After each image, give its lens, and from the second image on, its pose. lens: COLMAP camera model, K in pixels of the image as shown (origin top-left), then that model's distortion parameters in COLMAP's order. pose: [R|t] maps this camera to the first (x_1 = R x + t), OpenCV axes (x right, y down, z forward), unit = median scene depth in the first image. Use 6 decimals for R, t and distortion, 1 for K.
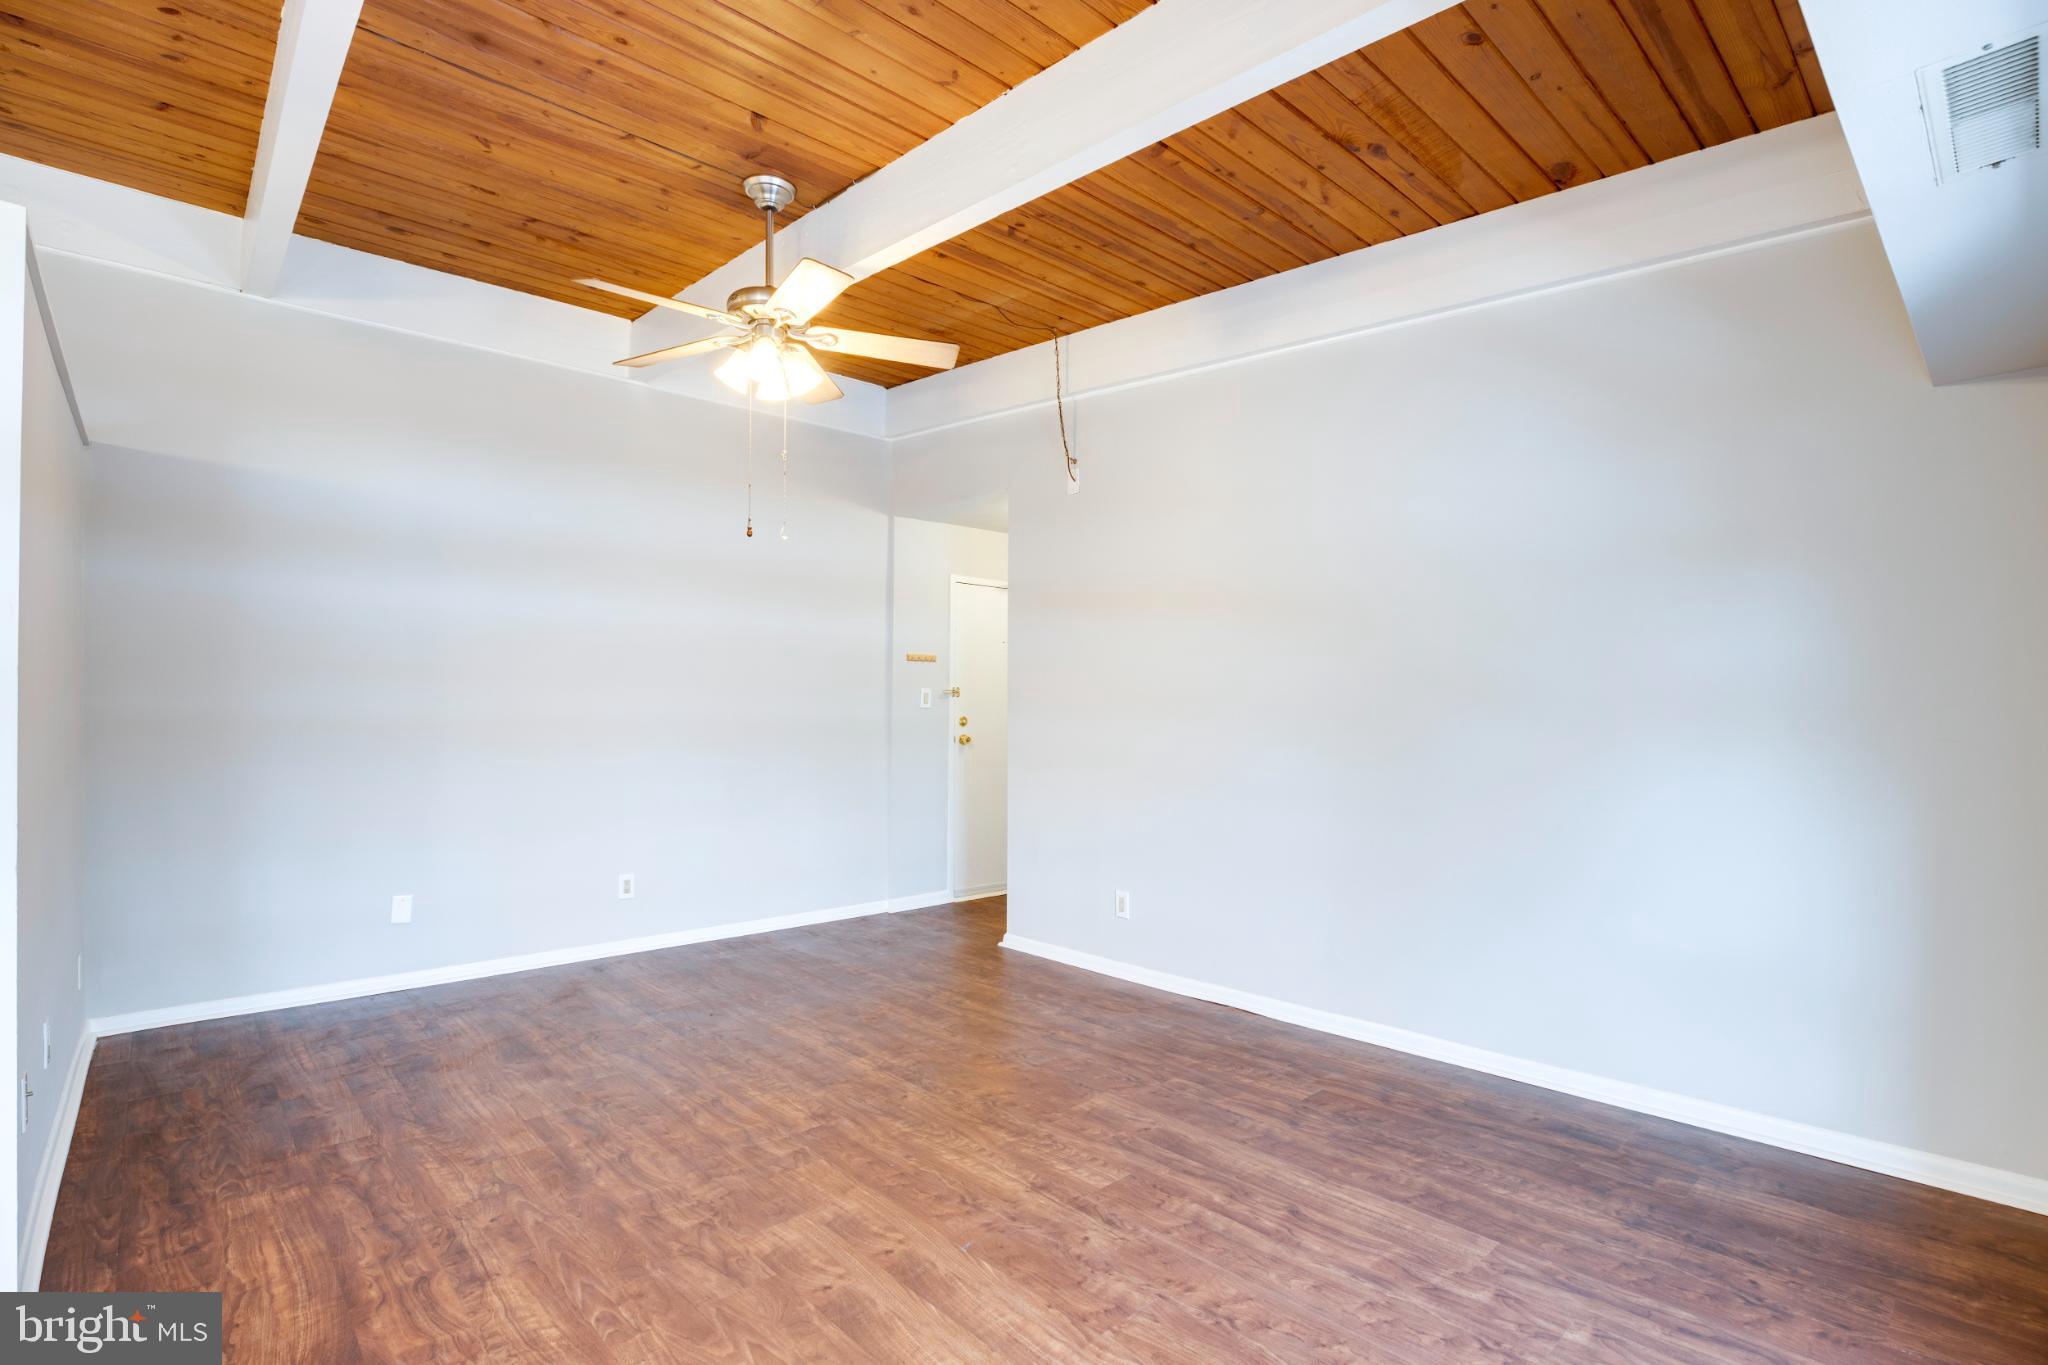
lens RADIAL K [[957.2, 0, 1042.1], [0, 957.2, 723.0], [0, 0, 1]] dist [-0.043053, 0.011712]
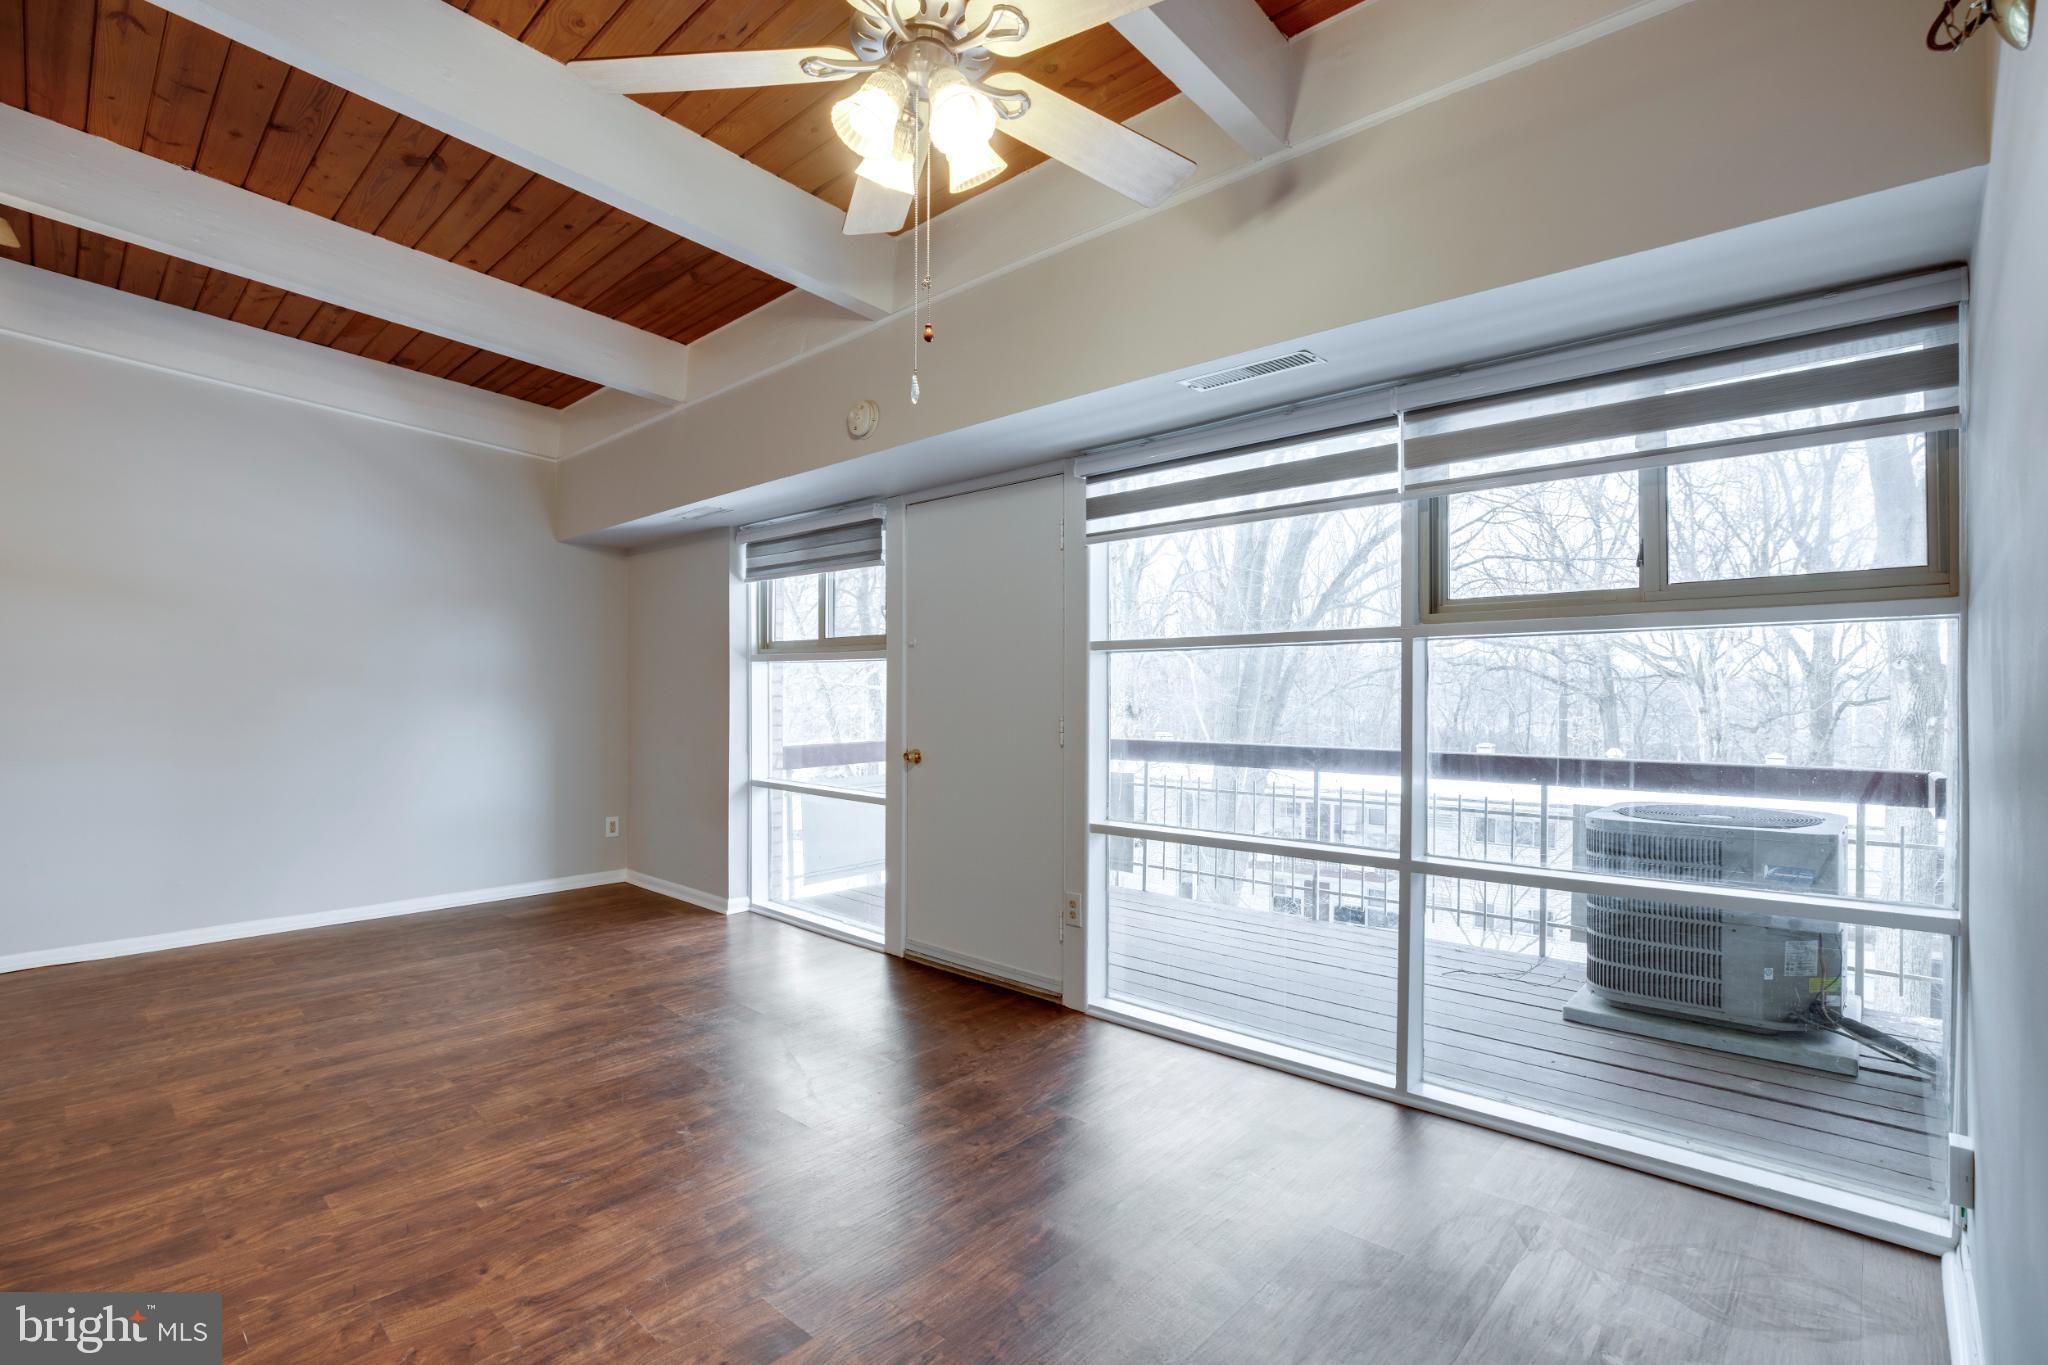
lens RADIAL K [[942.9, 0, 1028.8], [0, 942.9, 692.4], [0, 0, 1]] dist [-0.041896, 0.012856]
pose [[-0.075974, -0.004505, 0.997100, -1.246494], [0.004363, 0.999979, 0.004850, 0.003336], [-0.997100, 0.004719, -0.075952, 0.013536]]
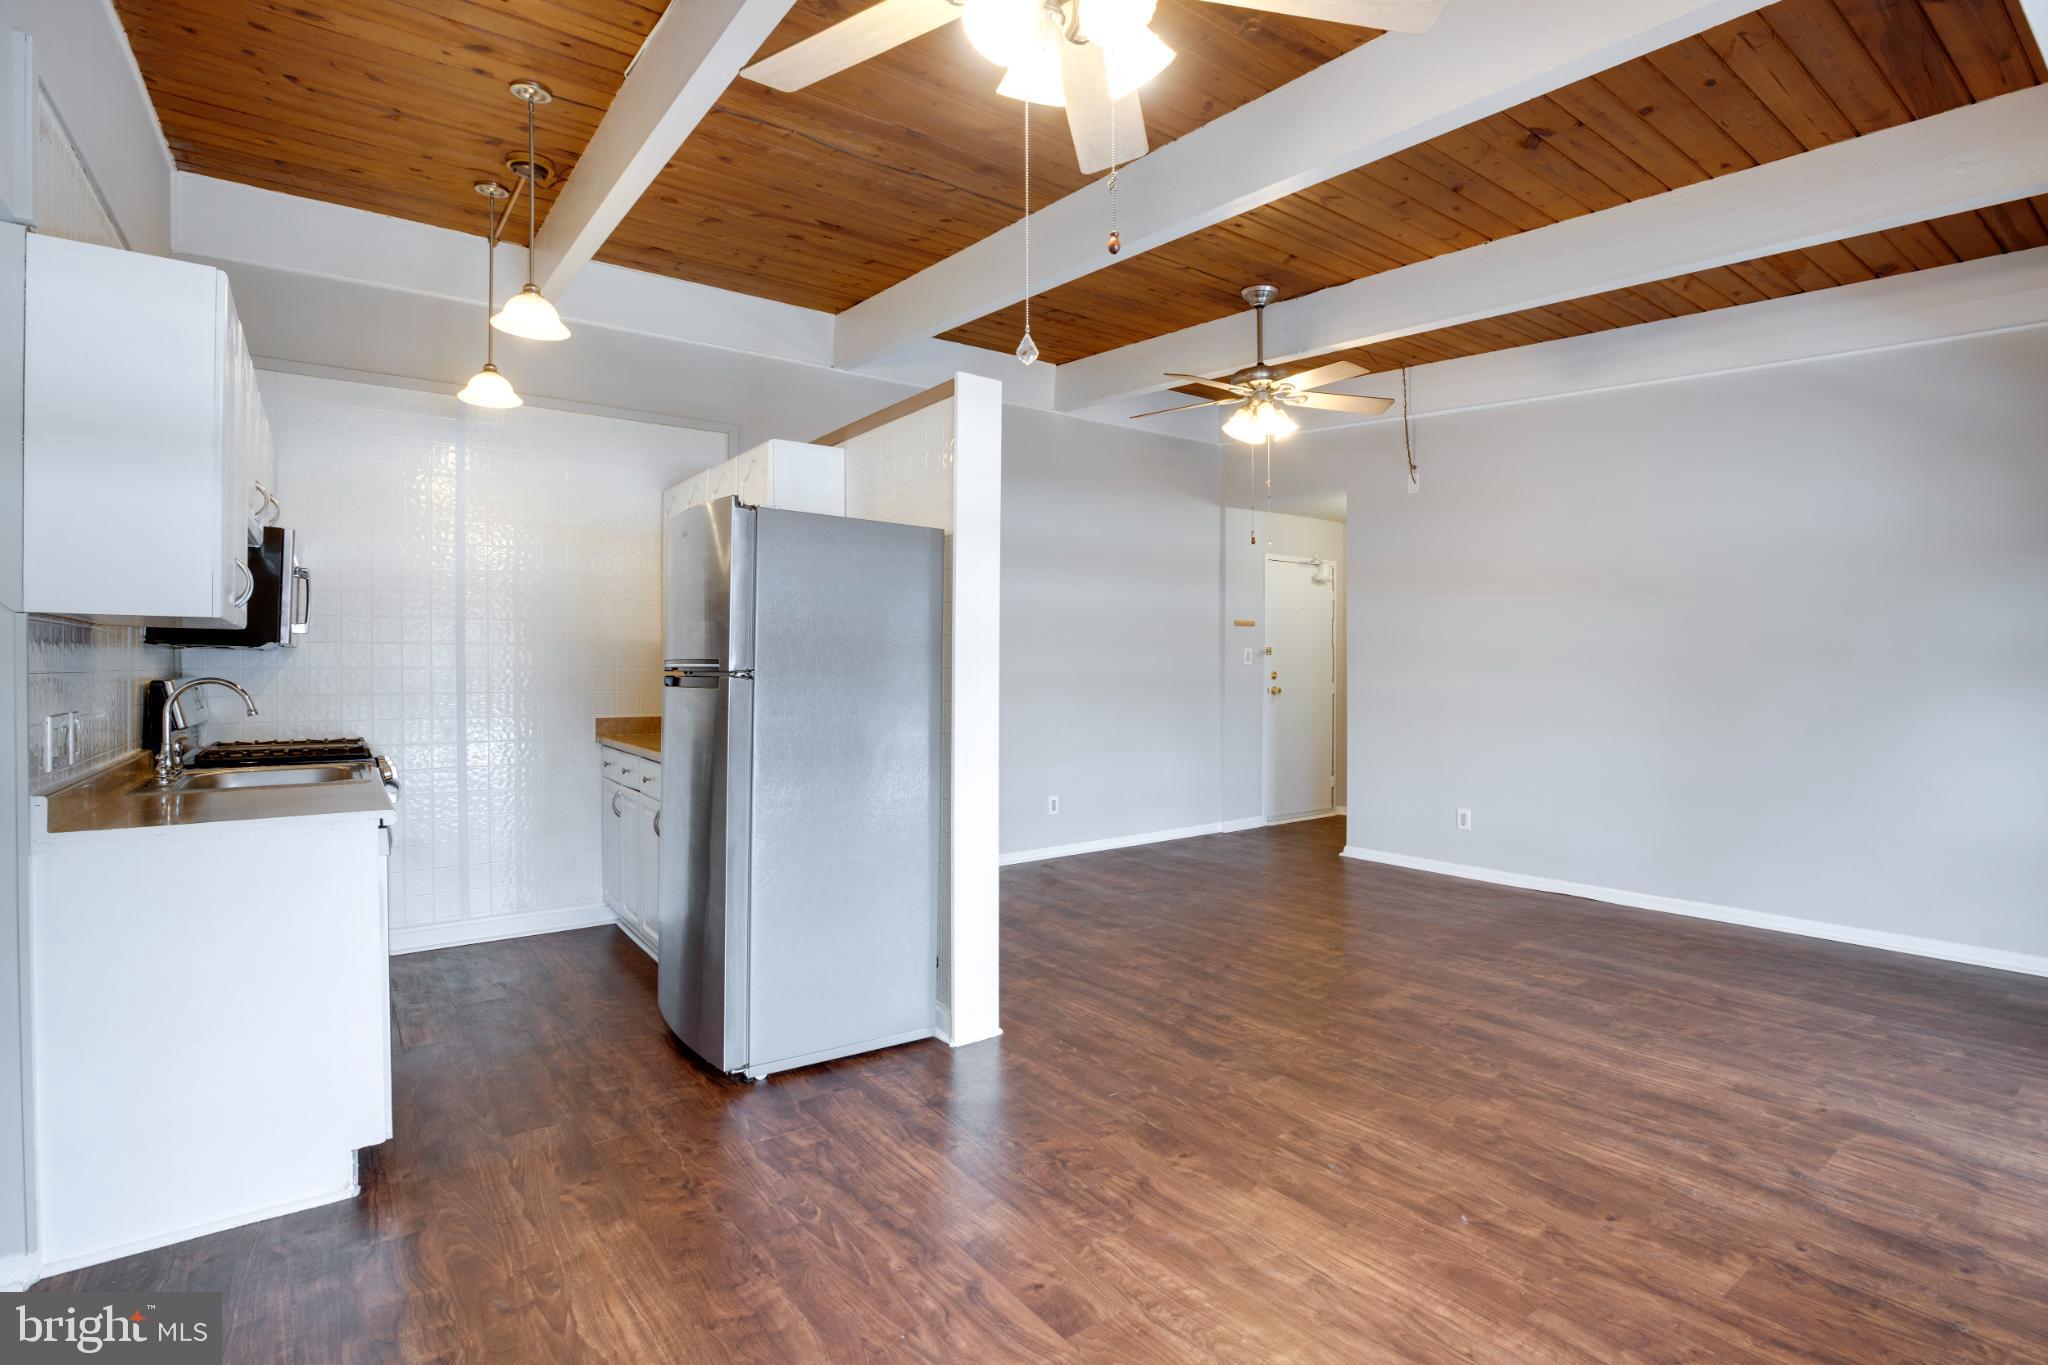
lens RADIAL K [[963.4, 0, 1030.0], [0, 963.4, 684.6], [0, 0, 1]] dist [-0.043957, 0.013129]
pose [[0.993541, -0.005210, -0.113354, -0.556426], [0.006042, 0.999957, 0.006994, -0.000960], [0.113312, -0.007633, 0.993530, -0.520305]]
